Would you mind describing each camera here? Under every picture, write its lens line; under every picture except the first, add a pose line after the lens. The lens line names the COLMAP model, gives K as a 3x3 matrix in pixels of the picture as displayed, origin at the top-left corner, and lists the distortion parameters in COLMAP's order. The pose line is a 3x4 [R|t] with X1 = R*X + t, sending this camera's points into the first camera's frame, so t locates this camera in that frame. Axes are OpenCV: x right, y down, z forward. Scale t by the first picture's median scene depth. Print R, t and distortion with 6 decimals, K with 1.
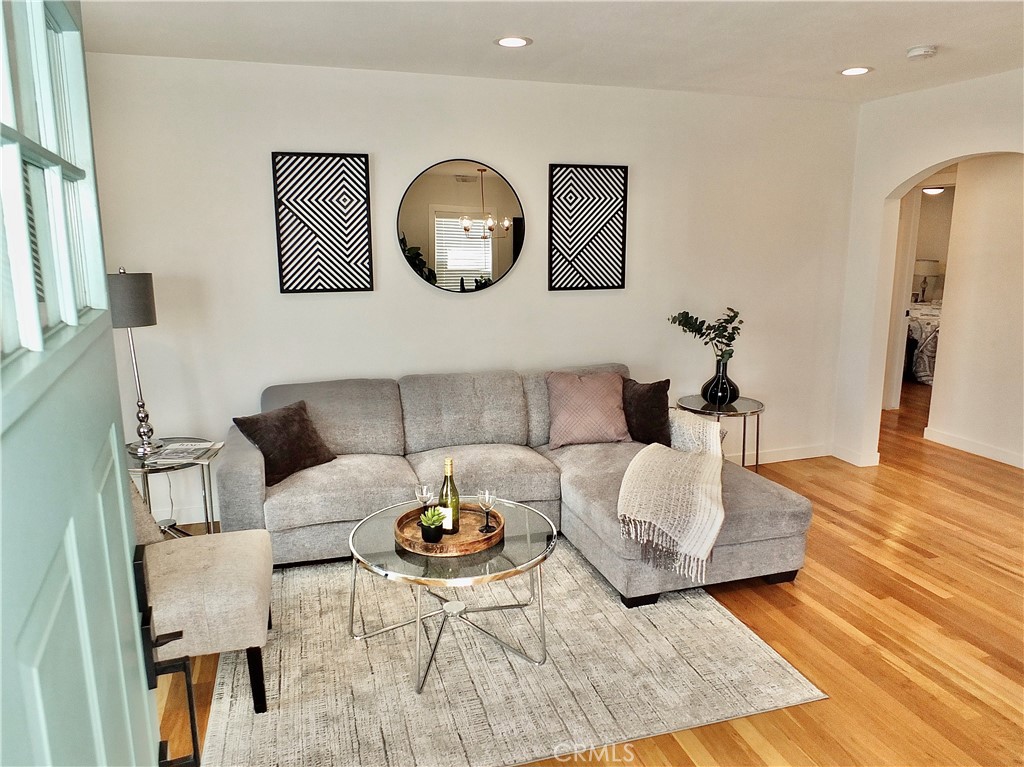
lens RADIAL K [[722.7, 0, 511.0], [0, 722.7, 374.3], [0, 0, 1]] dist [-0.002090, -0.006491]
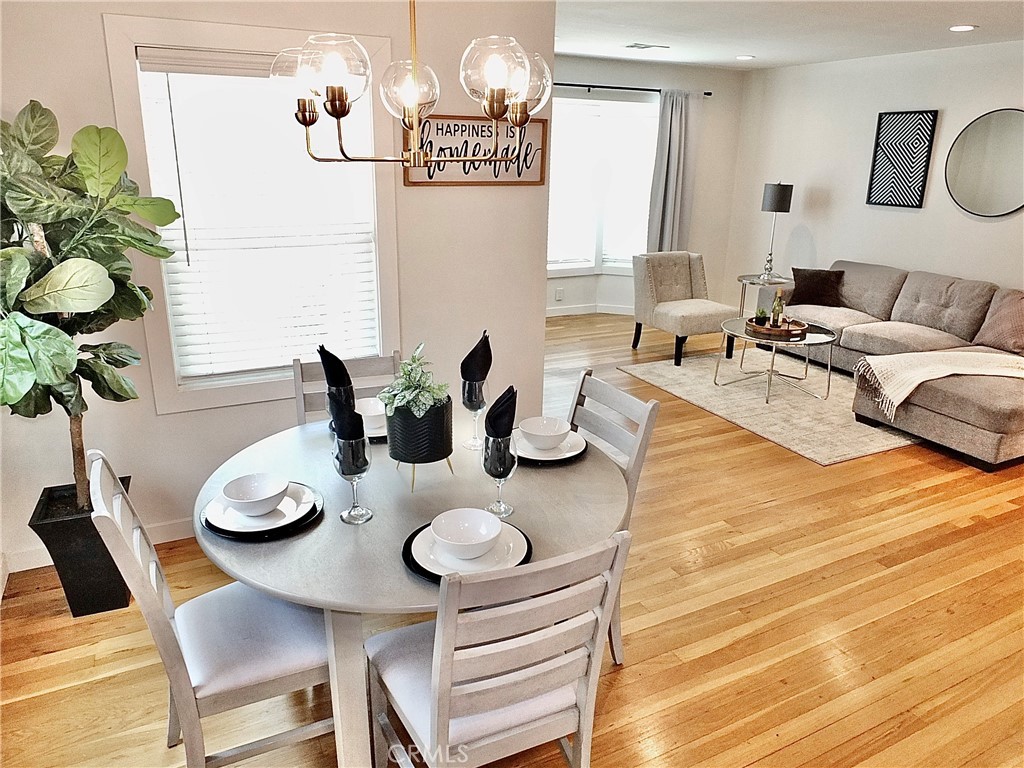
lens RADIAL K [[722.7, 0, 511.0], [0, 722.7, 374.8], [0, 0, 1]] dist [-0.002090, -0.006491]
pose [[0.171055, 0.293460, -0.940543, 1.035842], [-0.208255, 0.943813, 0.256605, -0.002493], [0.963000, 0.151980, 0.222559, -0.039204]]
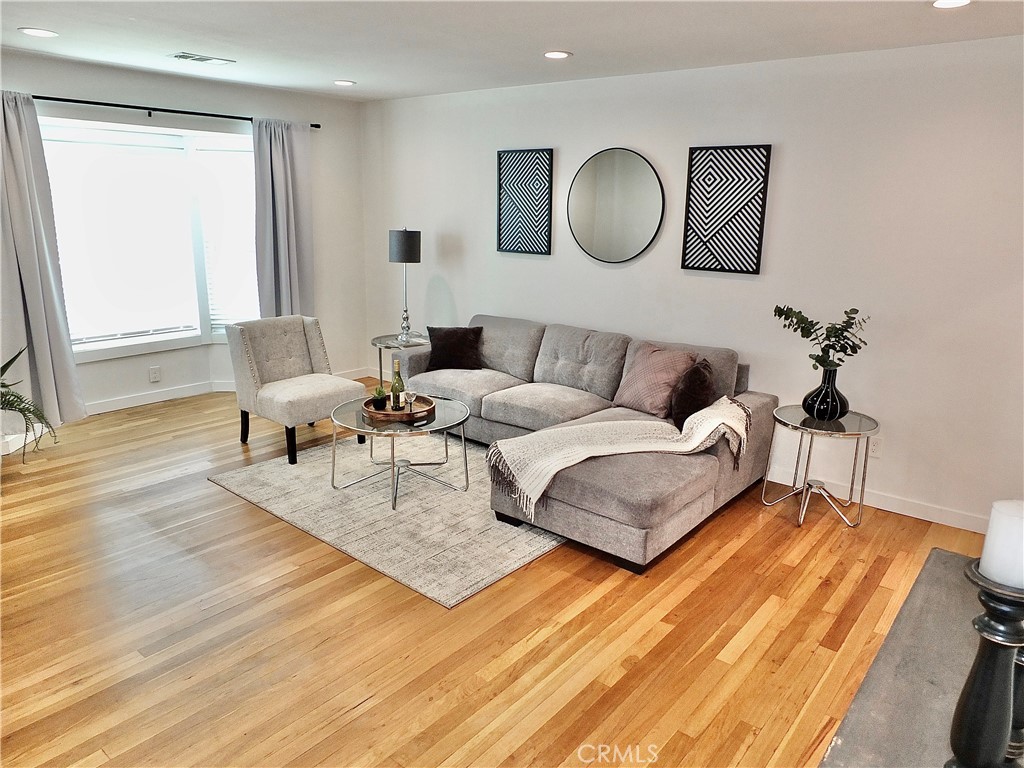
lens RADIAL K [[722.7, 0, 511.0], [0, 722.7, 374.8], [0, 0, 1]] dist [-0.002090, -0.006491]
pose [[0.546221, 0.205974, -0.811922, 0.811659], [-0.180549, 0.975462, 0.125998, -0.053323], [0.817952, 0.077769, 0.570006, 0.210852]]
